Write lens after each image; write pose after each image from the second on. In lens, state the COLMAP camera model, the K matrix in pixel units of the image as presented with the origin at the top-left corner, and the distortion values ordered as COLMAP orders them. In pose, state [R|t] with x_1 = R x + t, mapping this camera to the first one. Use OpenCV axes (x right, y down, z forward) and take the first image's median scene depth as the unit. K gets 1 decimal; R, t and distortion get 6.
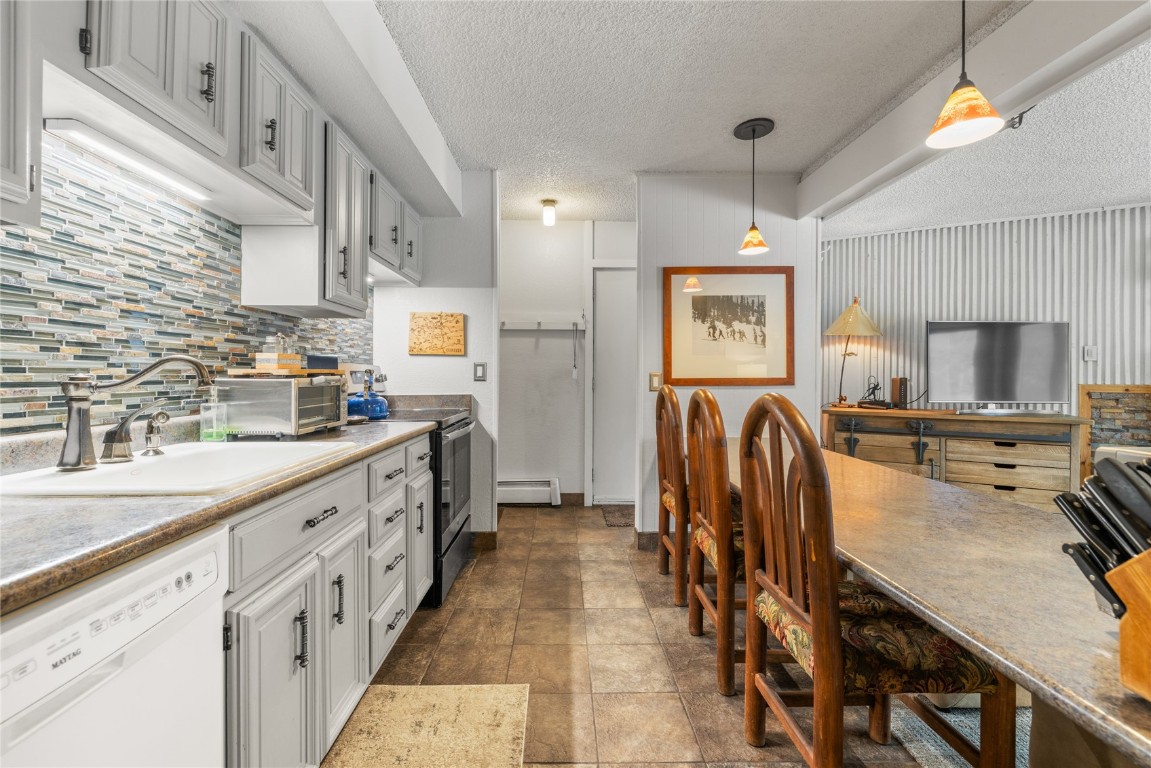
lens RADIAL K [[484.6, 0, 562.2], [0, 484.6, 374.0], [0, 0, 1]] dist [0.000281, 0.000033]
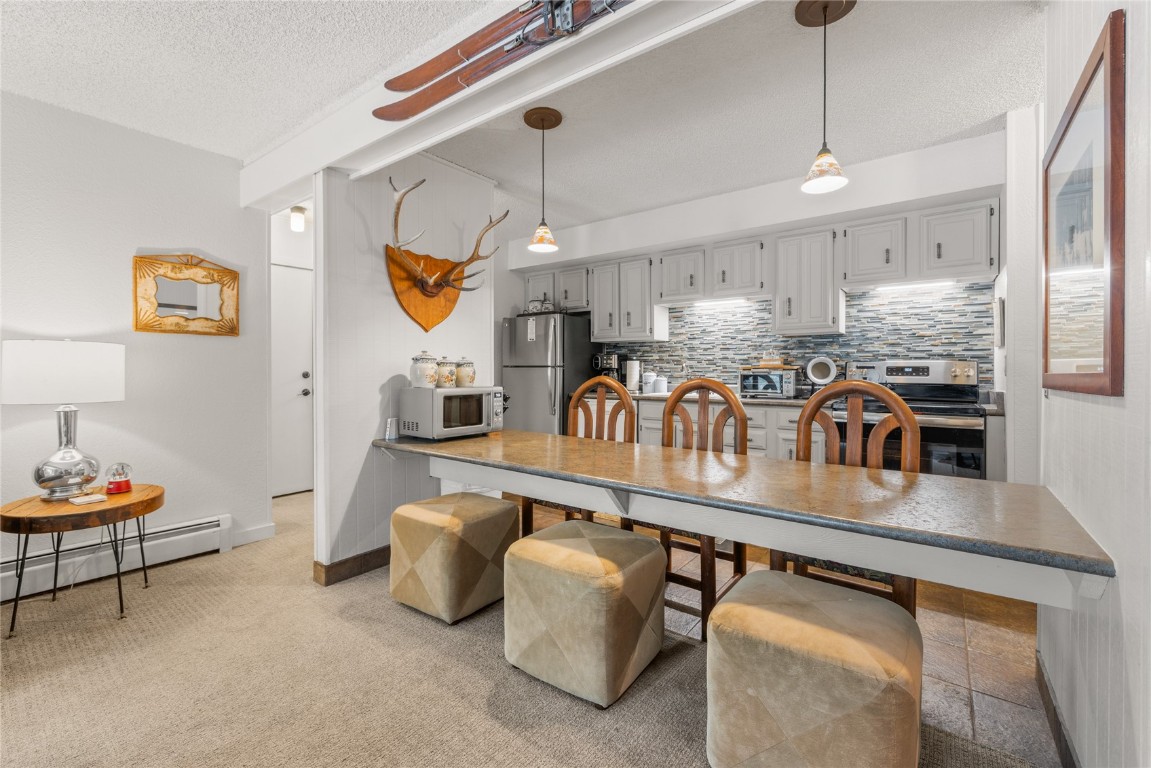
lens RADIAL K [[484.6, 0, 563.9], [0, 484.6, 375.5], [0, 0, 1]] dist [0.000281, 0.000033]
pose [[-0.614781, 0.004874, -0.788683, 1.229339], [-0.002439, 0.999964, 0.008081, 0.010727], [0.788694, 0.006892, -0.614748, 1.199509]]
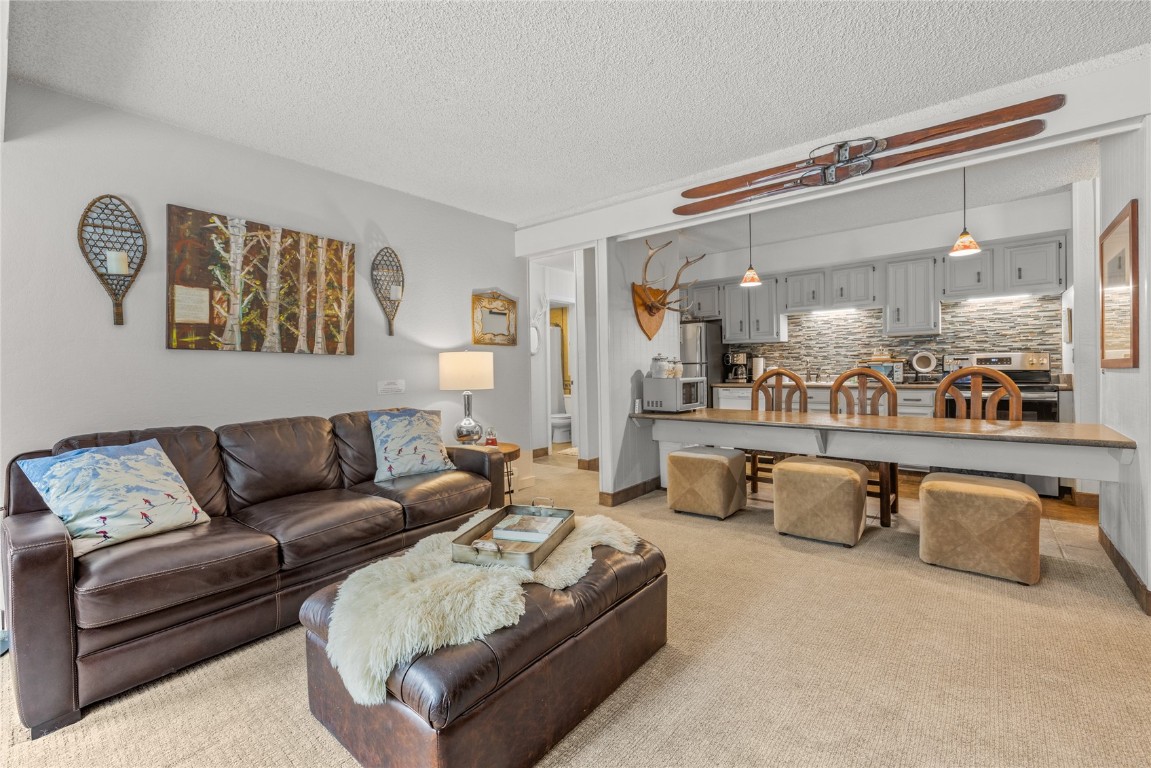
lens RADIAL K [[484.6, 0, 563.3], [0, 484.6, 379.0], [0, 0, 1]] dist [0.000281, 0.000033]
pose [[-0.655731, 0.022768, -0.754651, 2.041866], [0.015398, 0.999741, 0.016782, 0.018844], [0.754838, -0.000616, -0.655911, 1.095398]]
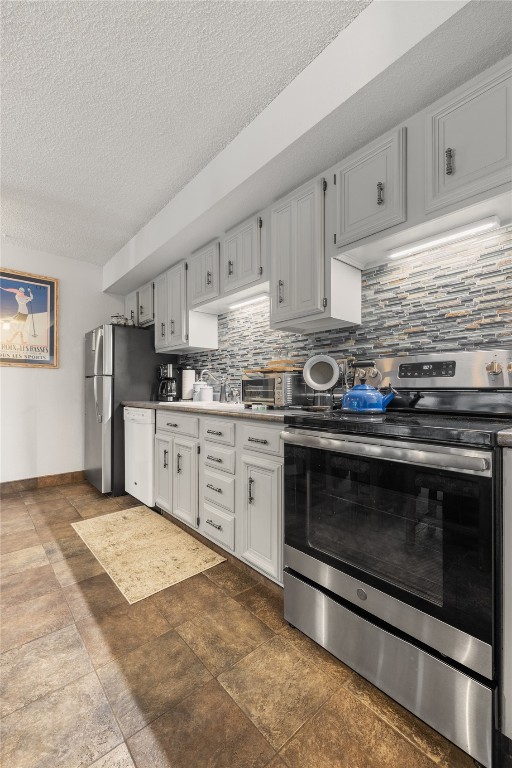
lens RADIAL K [[323.3, 0, 251.8], [0, 323.3, 387.7], [0, 0, 1]] dist [0.000281, 0.000033]
pose [[-0.761054, -0.008138, -0.648637, 0.184487], [-0.003280, 0.999957, -0.008697, 0.048077], [0.648680, -0.004491, -0.761048, 1.375939]]
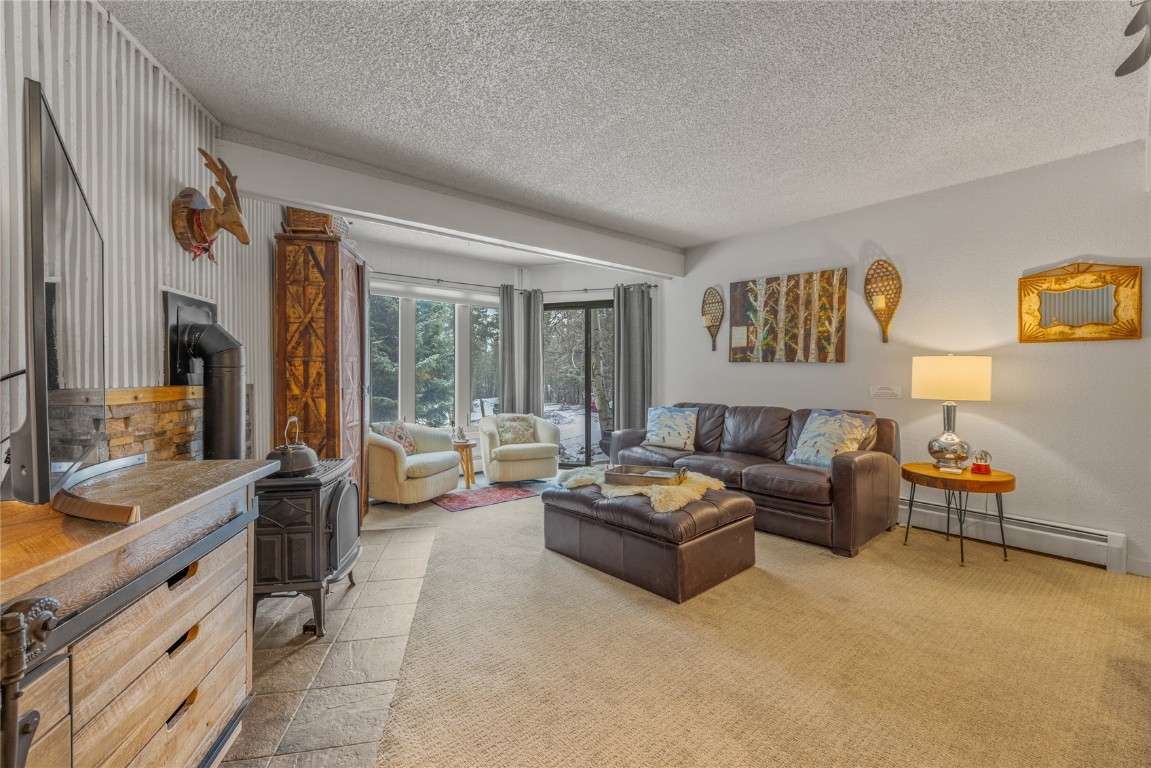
lens RADIAL K [[484.6, 0, 563.1], [0, 484.6, 374.8], [0, 0, 1]] dist [0.000281, 0.000033]
pose [[-0.636814, -0.003448, 0.771010, 0.733167], [-0.004435, 0.999990, 0.000809, 0.009423], [-0.771005, -0.002904, -0.636823, 1.502234]]
